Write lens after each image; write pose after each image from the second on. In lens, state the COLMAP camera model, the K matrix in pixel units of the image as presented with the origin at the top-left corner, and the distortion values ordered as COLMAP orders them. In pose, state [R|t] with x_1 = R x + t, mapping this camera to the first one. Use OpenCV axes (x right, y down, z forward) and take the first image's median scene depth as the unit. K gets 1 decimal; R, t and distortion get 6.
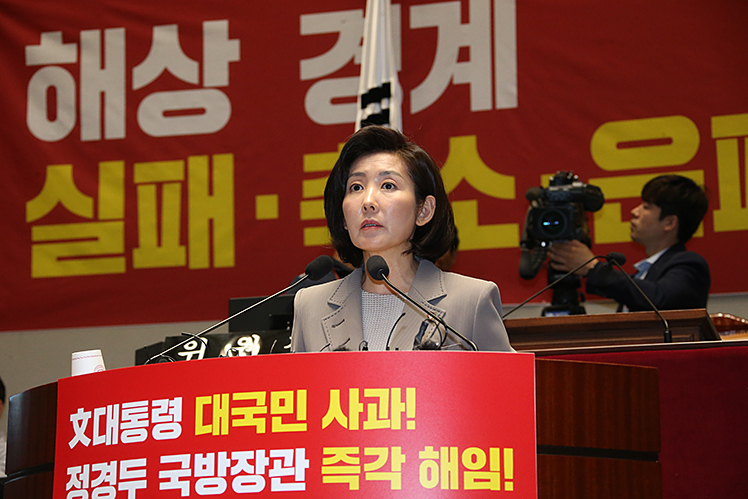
lens RADIAL K [[2284.1, 0, 374.0], [0, 2284.1, 249.5], [0, 0, 1]] dist [0.674492, 0.325514]
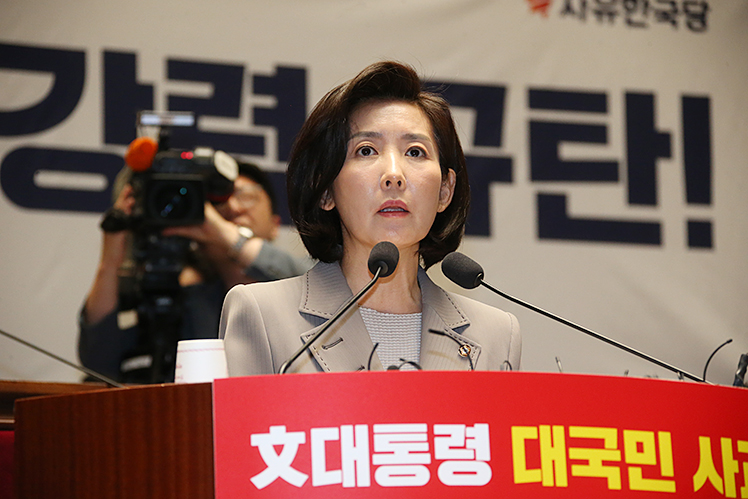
lens RADIAL K [[3293.7, 0, 374.0], [0, 3293.7, 249.5], [0, 0, 1]] dist [1.114152, 6.035111]
pose [[0.712392, 0.134816, 0.688711, -0.765237], [-0.099292, 0.990865, -0.091257, 0.103333], [-0.694722, -0.003373, 0.719270, 0.326876]]
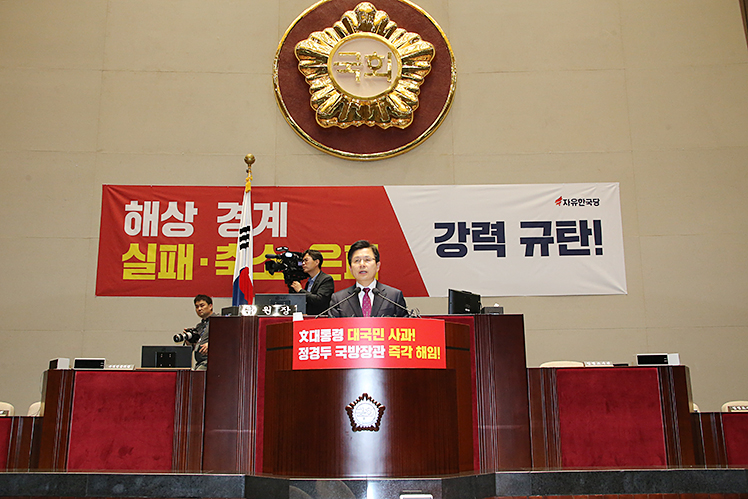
lens RADIAL K [[710.2, 0, 374.0], [0, 710.2, 249.5], [0, 0, 1]] dist [-0.075287, 0.006310]
pose [[0.933248, 0.074666, 0.351387, -0.404761], [-0.060669, 0.996870, -0.050692, -0.000739], [-0.354072, 0.025989, 0.934857, 0.022342]]
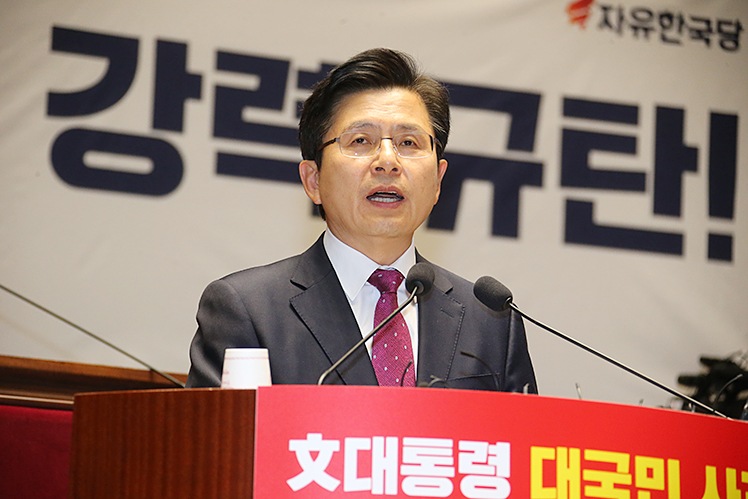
lens RADIAL K [[3265.9, 0, 371.1], [0, 3265.9, 234.0], [0, 0, 1]] dist [0.896677, 14.784631]
pose [[0.709281, 0.173407, 0.683265, -0.815627], [-0.157150, 0.983776, -0.086541, 0.094021], [-0.687186, -0.045993, 0.725024, 0.284064]]
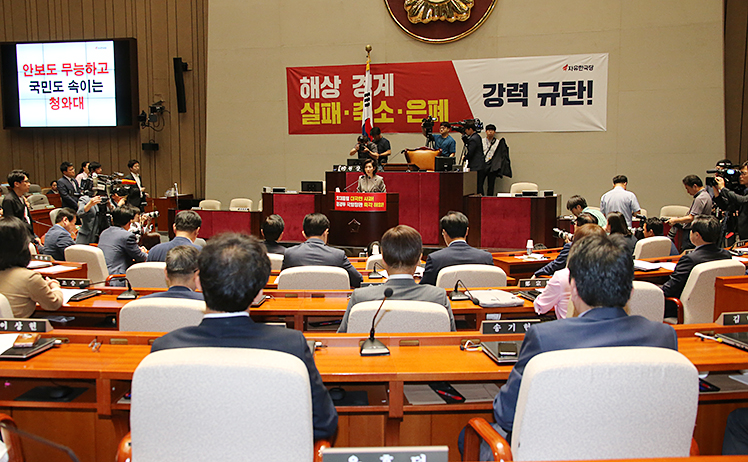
lens RADIAL K [[939.0, 0, 374.0], [0, 939.0, 231.0], [0, 0, 1]] dist [0.142881, 0.010232]
pose [[0.999901, -0.008038, 0.011523, -0.025708], [0.004308, 0.956087, 0.293050, -0.933871], [-0.013373, -0.292972, 0.956028, -2.755666]]
